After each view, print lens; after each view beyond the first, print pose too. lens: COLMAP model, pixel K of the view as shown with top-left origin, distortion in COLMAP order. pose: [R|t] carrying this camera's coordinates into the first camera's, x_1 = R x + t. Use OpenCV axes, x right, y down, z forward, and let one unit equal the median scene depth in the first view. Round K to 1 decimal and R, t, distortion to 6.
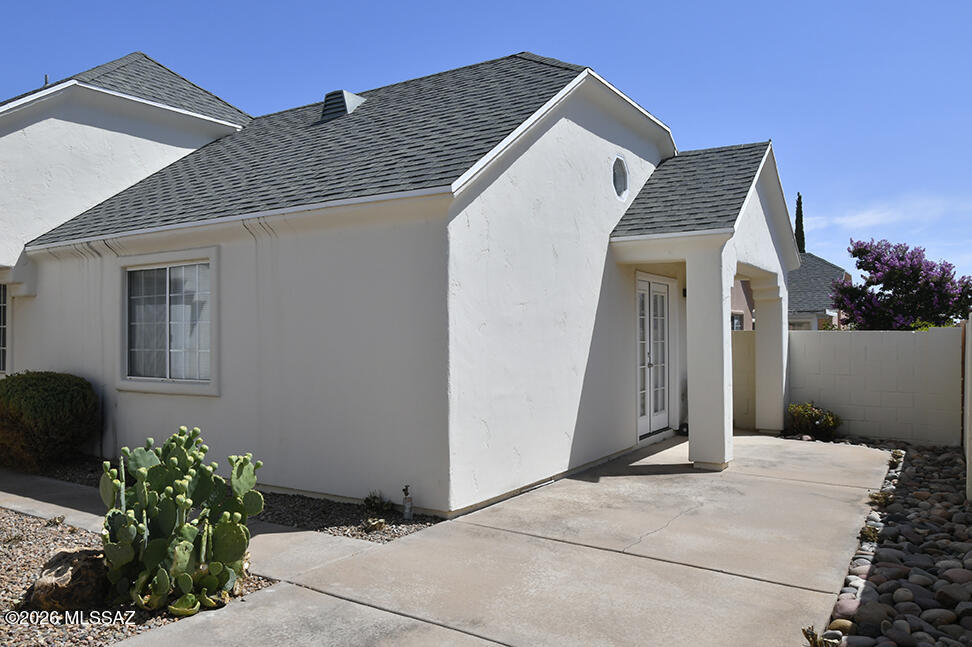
lens RADIAL K [[749.6, 0, 481.3], [0, 749.6, 329.6], [0, 0, 1]] dist [-0.042079, 0.005288]
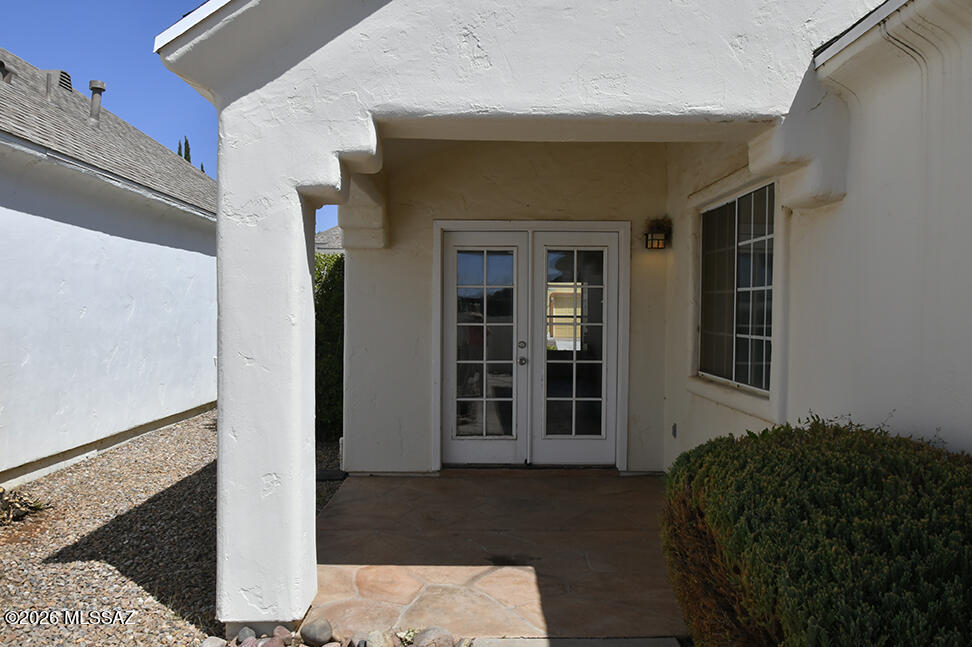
lens RADIAL K [[749.6, 0, 481.3], [0, 749.6, 329.6], [0, 0, 1]] dist [-0.042079, 0.005288]
pose [[0.545209, 0.026848, -0.837870, -0.629765], [-0.001234, 0.999512, 0.031225, 0.012123], [0.838299, -0.015990, 0.544976, 1.042118]]
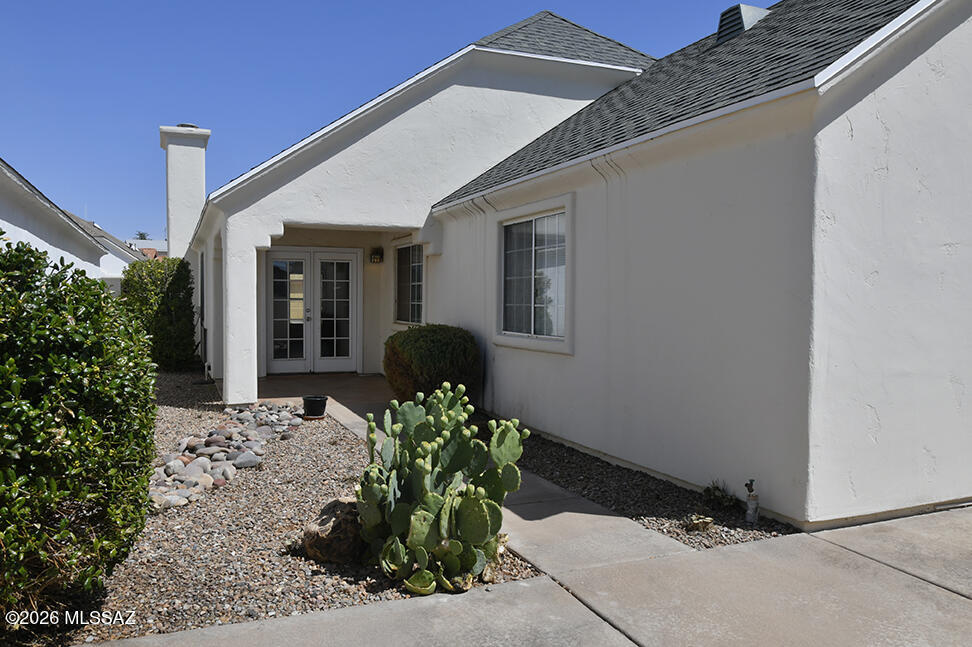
lens RADIAL K [[749.6, 0, 481.3], [0, 749.6, 329.6], [0, 0, 1]] dist [-0.042079, 0.005288]
pose [[0.822581, 0.032640, -0.567710, 0.105419], [-0.006273, 0.998811, 0.048337, 0.016947], [0.568613, -0.036200, 0.821808, 0.211138]]
